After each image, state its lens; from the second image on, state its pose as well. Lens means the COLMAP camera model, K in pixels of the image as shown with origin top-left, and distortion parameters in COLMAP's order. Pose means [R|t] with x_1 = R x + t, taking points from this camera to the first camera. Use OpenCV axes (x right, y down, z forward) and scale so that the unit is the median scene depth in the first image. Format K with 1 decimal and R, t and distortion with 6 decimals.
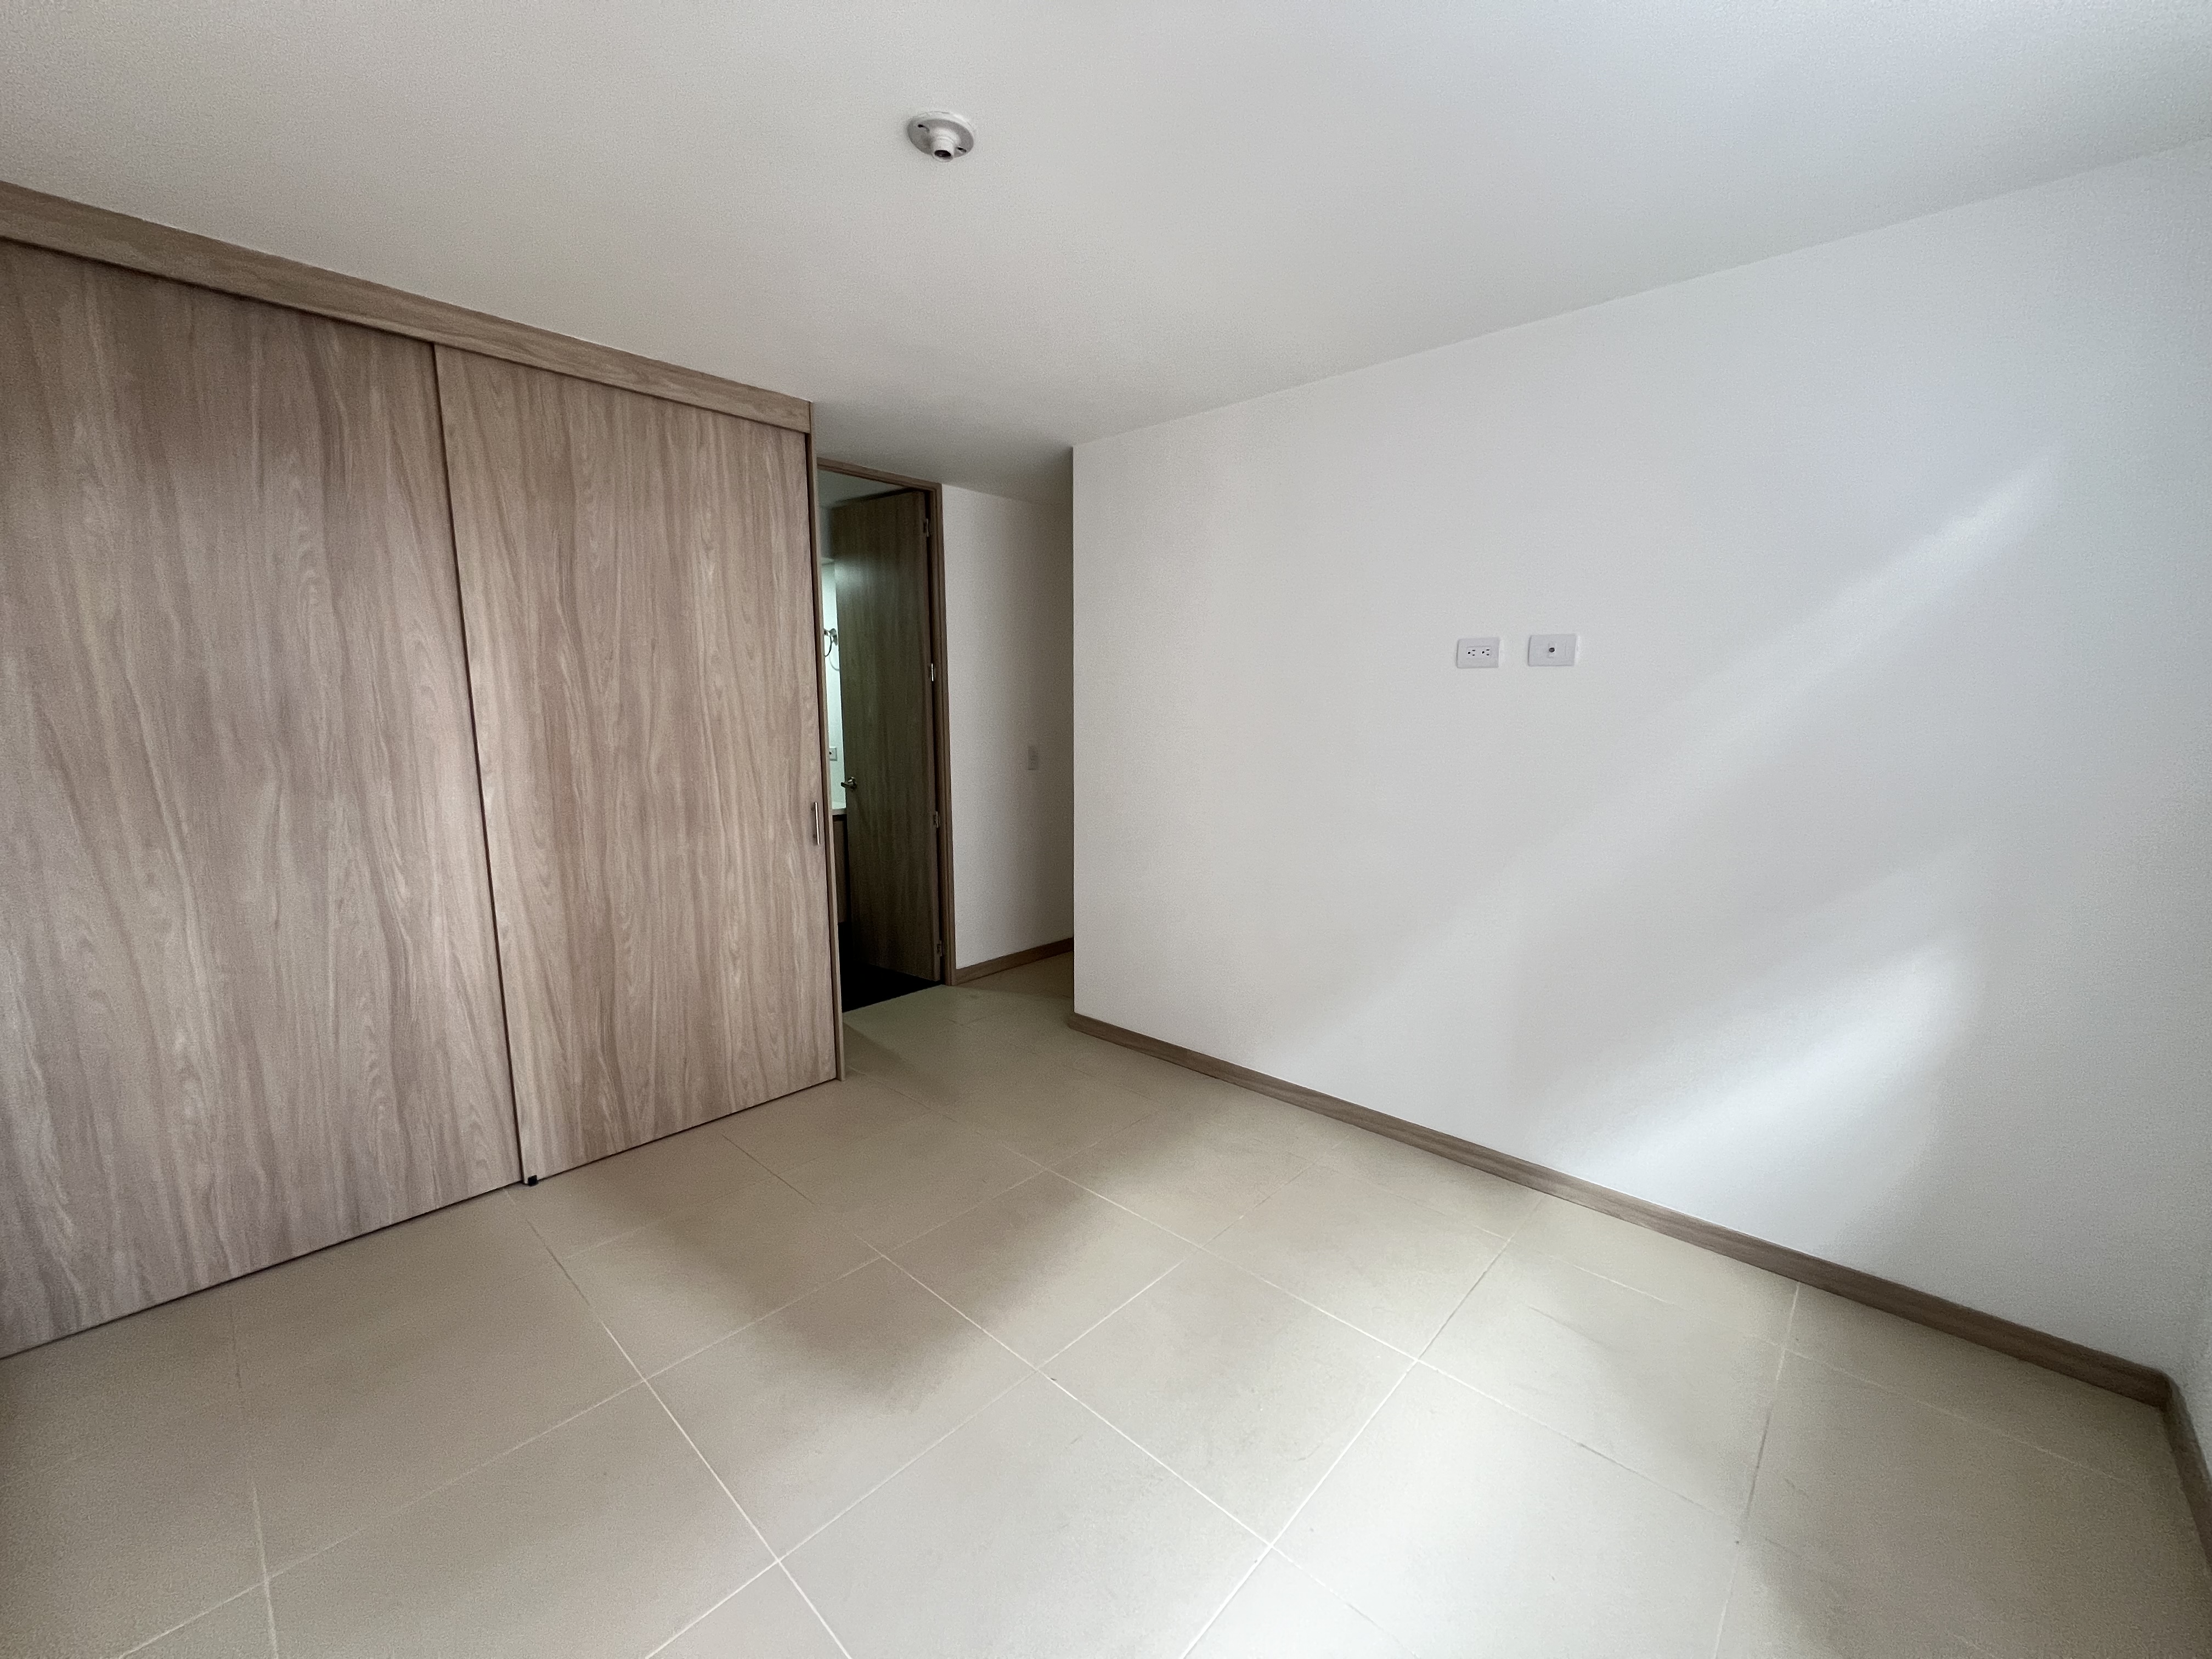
lens RADIAL K [[882.6, 0, 1098.9], [0, 882.6, 829.2], [0, 0, 1]] dist [-0.003320, 0.000274]
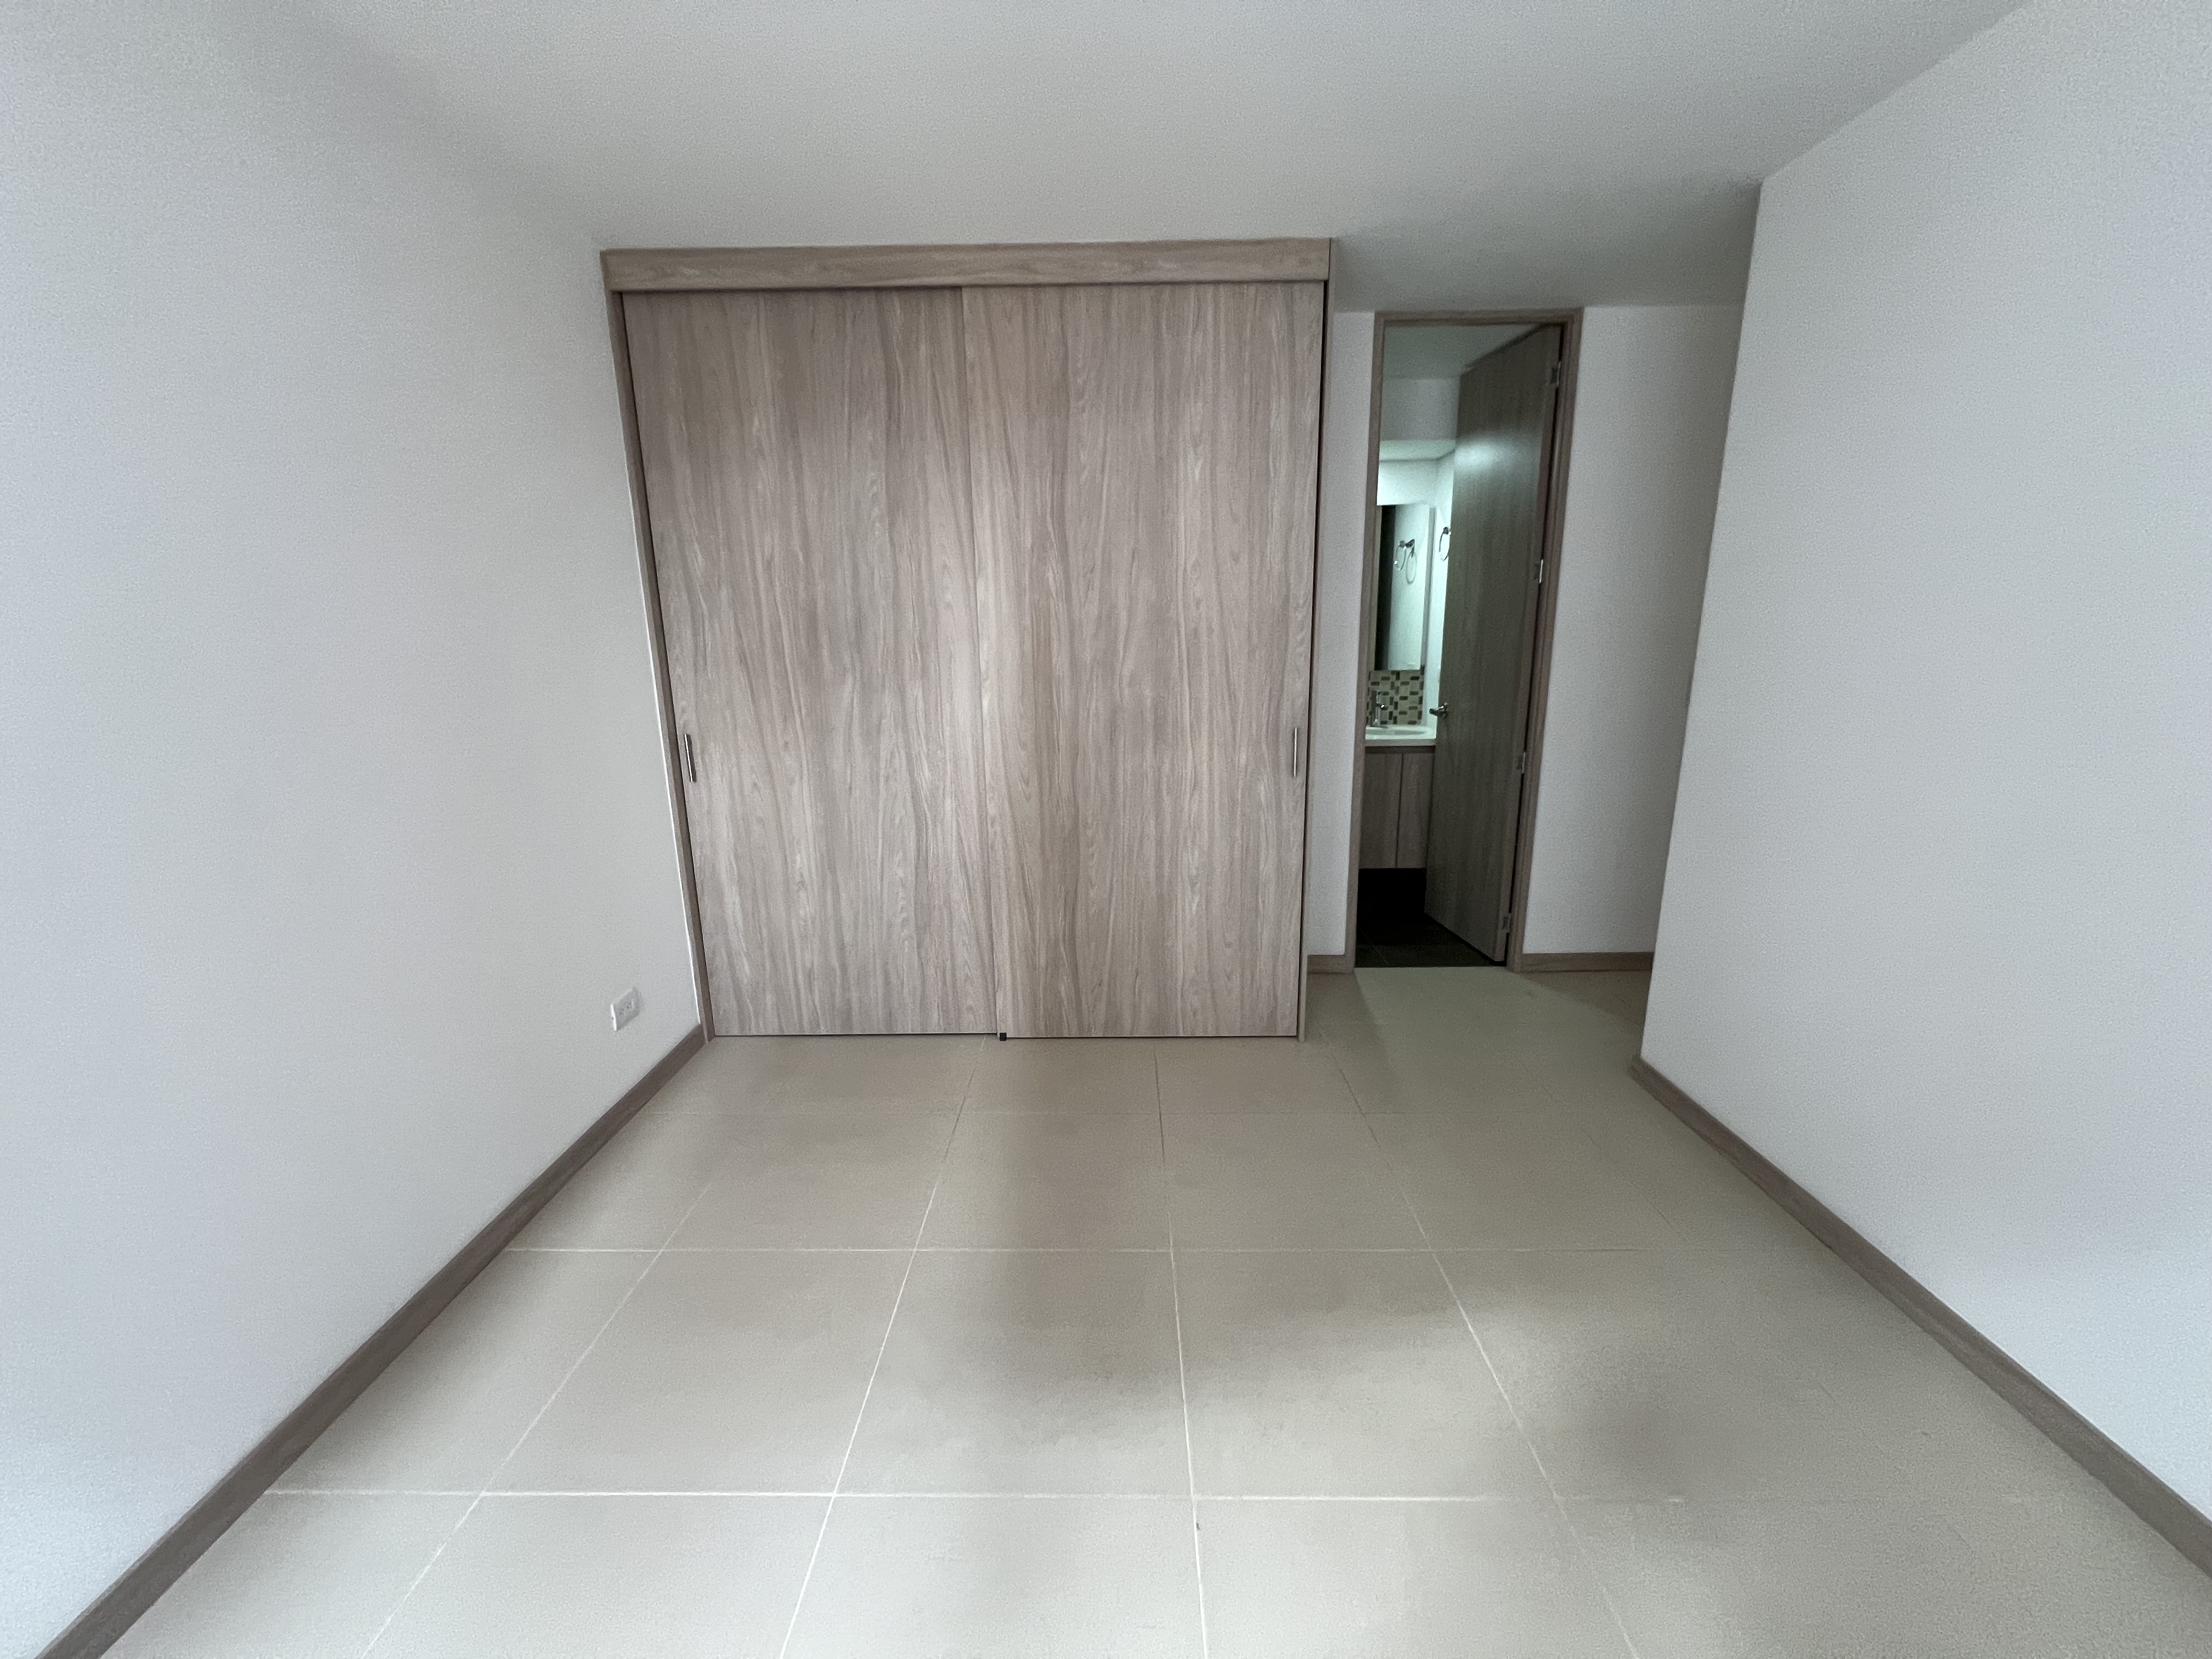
lens RADIAL K [[882.6, 0, 1094.4], [0, 882.6, 829.2], [0, 0, 1]] dist [-0.003320, 0.000274]
pose [[0.670191, 0.156884, -0.725418, 0.238066], [-0.092320, 0.987435, 0.128258, -0.030321], [0.736425, -0.018986, 0.676253, 0.314954]]
